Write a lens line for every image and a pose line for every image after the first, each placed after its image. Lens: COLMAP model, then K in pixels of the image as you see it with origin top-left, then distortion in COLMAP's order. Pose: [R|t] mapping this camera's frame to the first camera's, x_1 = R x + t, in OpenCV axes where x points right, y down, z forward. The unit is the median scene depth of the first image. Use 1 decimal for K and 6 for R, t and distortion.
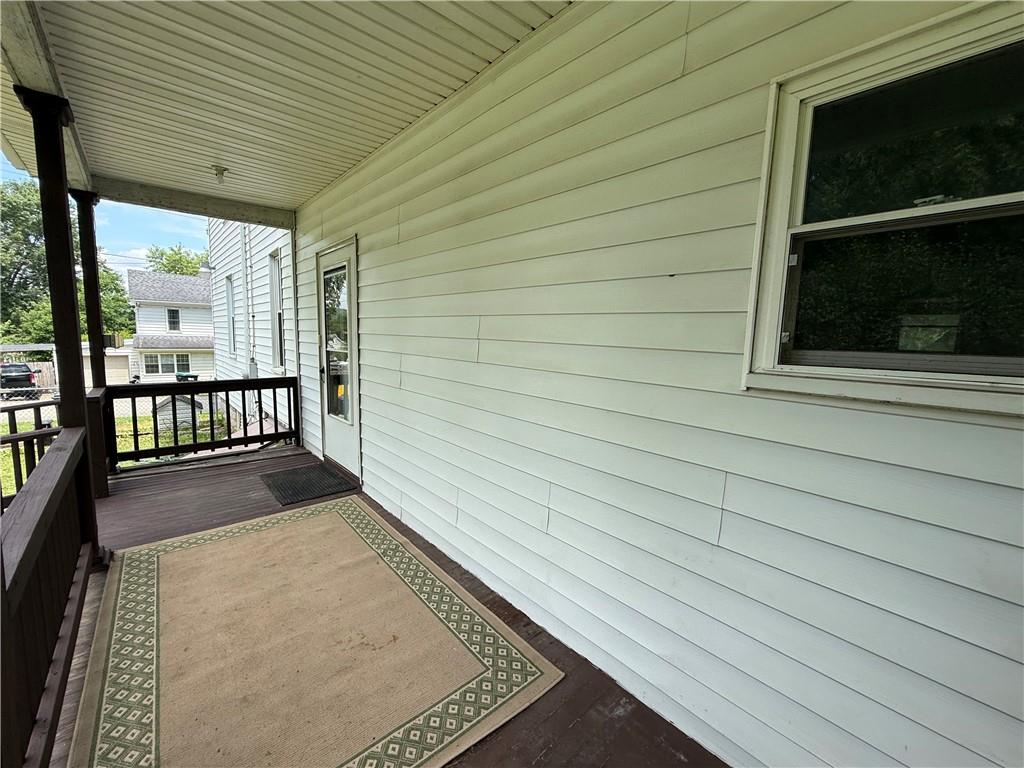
lens RADIAL K [[410.3, 0, 510.6], [0, 410.3, 383.5], [0, 0, 1]] dist [0.002257, -0.000059]
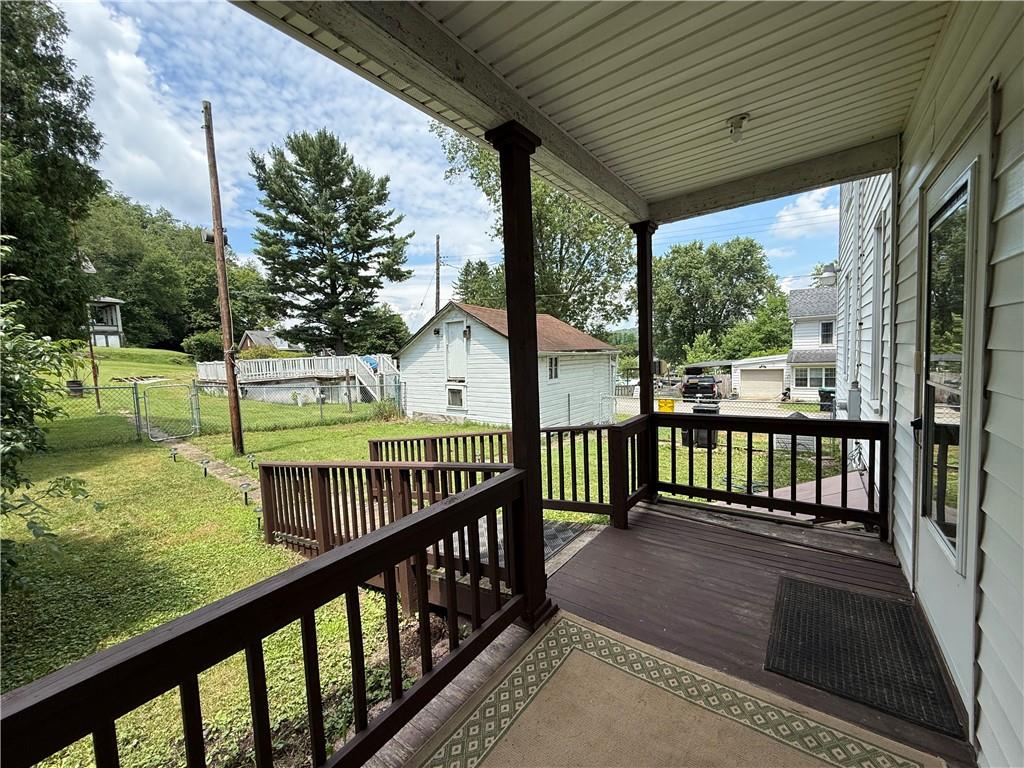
lens RADIAL K [[410.3, 0, 508.3], [0, 410.3, 385.6], [0, 0, 1]] dist [0.002257, -0.000059]
pose [[0.207288, 0.040343, -0.977448, -0.075094], [-0.063807, 0.997579, 0.027642, -0.056889], [0.976197, 0.056639, 0.209361, 0.391312]]
